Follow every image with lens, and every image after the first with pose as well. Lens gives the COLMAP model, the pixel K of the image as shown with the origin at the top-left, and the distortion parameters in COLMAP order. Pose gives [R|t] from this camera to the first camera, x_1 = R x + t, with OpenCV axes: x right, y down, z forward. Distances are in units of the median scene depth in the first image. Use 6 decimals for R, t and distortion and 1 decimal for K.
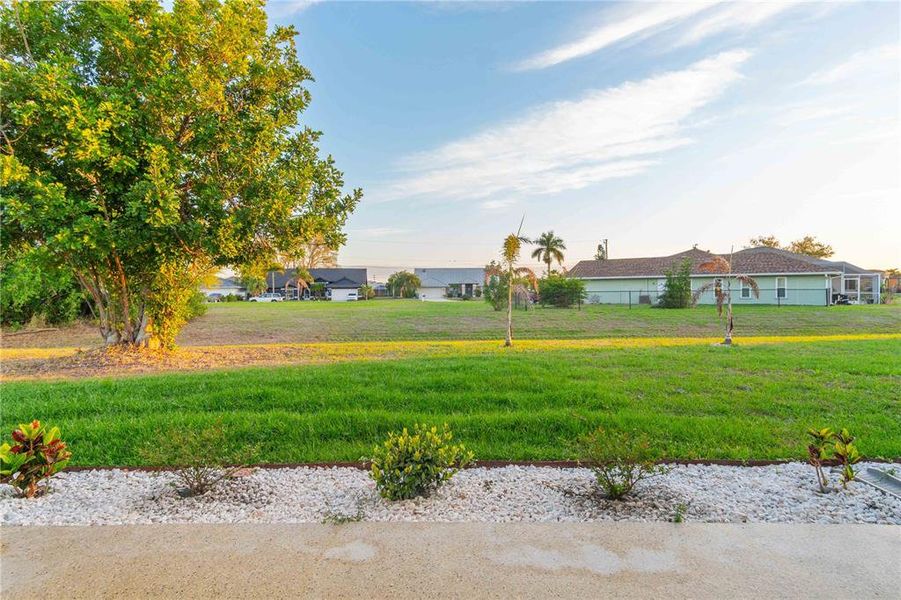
lens RADIAL K [[474.7, 0, 449.1], [0, 474.7, 296.5], [0, 0, 1]] dist [0.003946, 0.002793]
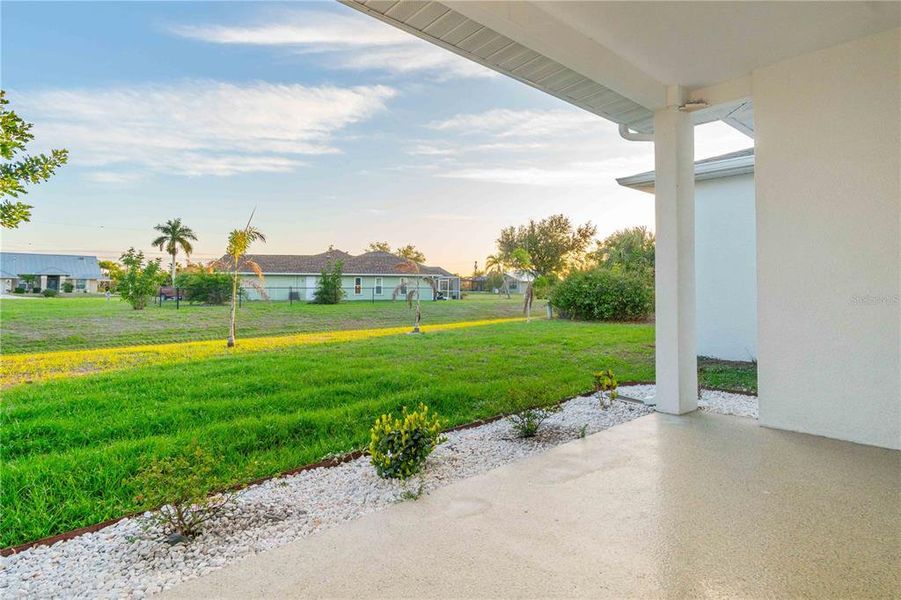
lens RADIAL K [[485.3, 0, 451.2], [0, 485.3, 282.3], [0, 0, 1]] dist [0.000450, 0.000714]
pose [[0.733244, 0.019580, 0.679684, -0.086196], [-0.004398, 0.999701, -0.024054, 0.000694], [-0.679952, 0.014648, 0.733111, 0.011089]]
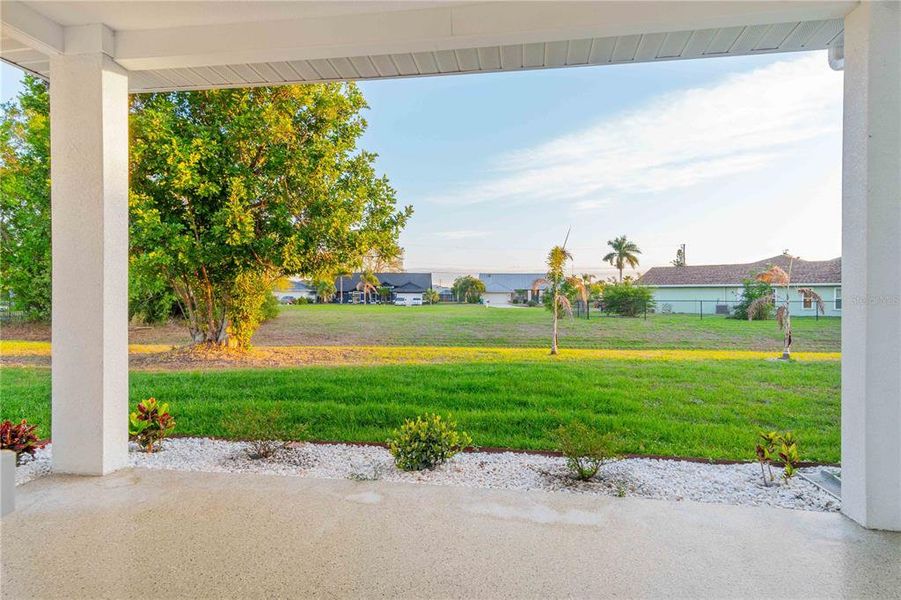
lens RADIAL K [[485.3, 0, 453.2], [0, 485.3, 310.2], [0, 0, 1]] dist [0.005128, 0.000570]
pose [[0.991434, 0.017503, -0.129430, 0.018372], [-0.015198, 0.999708, 0.018774, -0.003355], [0.129721, -0.016646, 0.991411, -0.029763]]
